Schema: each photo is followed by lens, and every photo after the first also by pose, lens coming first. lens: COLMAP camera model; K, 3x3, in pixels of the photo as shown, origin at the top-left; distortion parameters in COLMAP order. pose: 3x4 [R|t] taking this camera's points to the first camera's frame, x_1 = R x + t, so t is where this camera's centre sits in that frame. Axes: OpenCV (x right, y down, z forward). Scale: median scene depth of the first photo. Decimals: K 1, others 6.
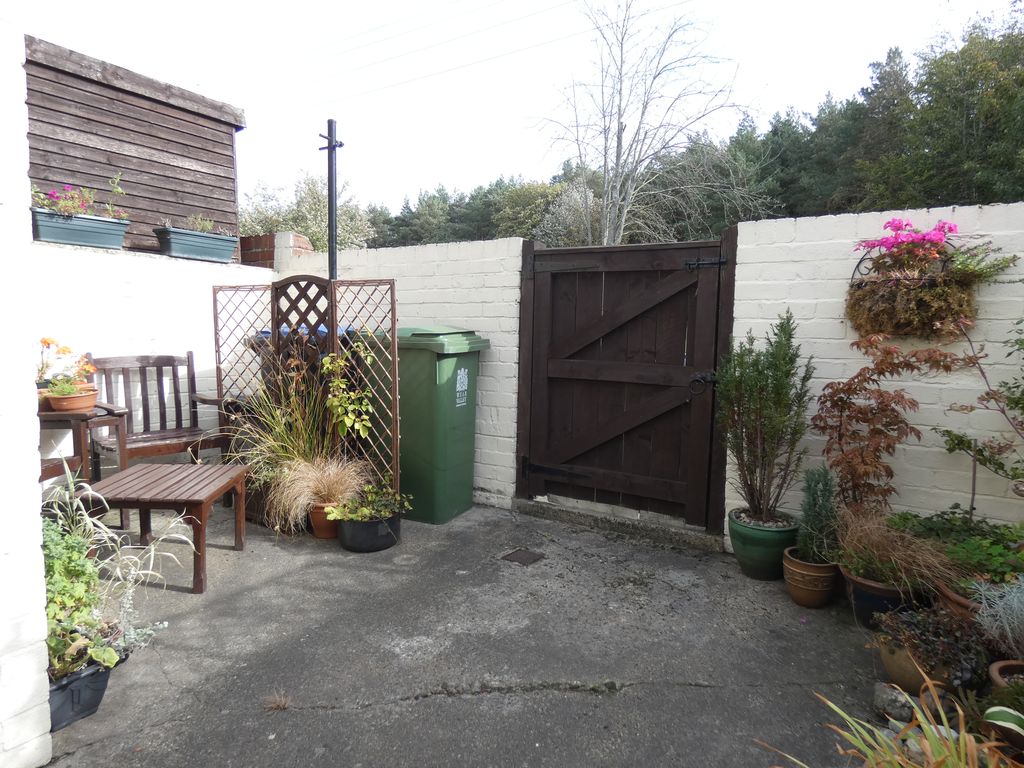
lens RADIAL K [[614.8, 0, 510.9], [0, 614.8, 381.3], [0, 0, 1]] dist [-0.001872, -0.000207]
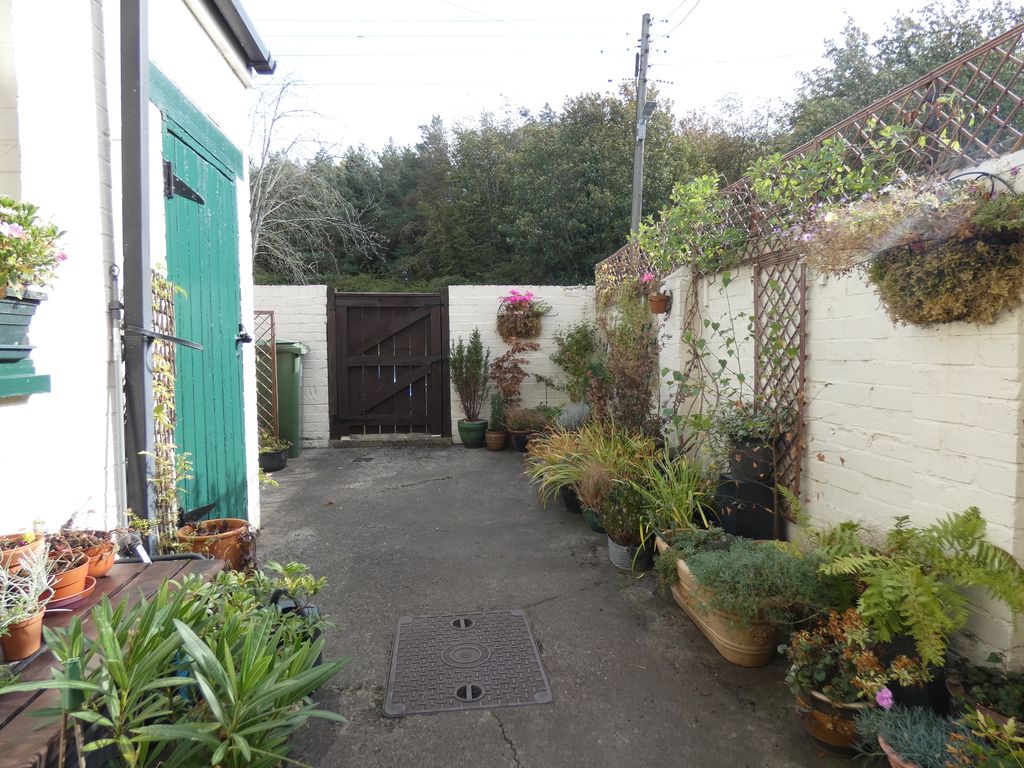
lens RADIAL K [[614.8, 0, 510.9], [0, 614.8, 381.3], [0, 0, 1]] dist [-0.001872, -0.000207]
pose [[0.788032, -0.063905, 0.612309, -0.729532], [0.075228, 0.997140, 0.007251, 0.065372], [-0.611021, 0.040348, 0.790586, -0.740580]]
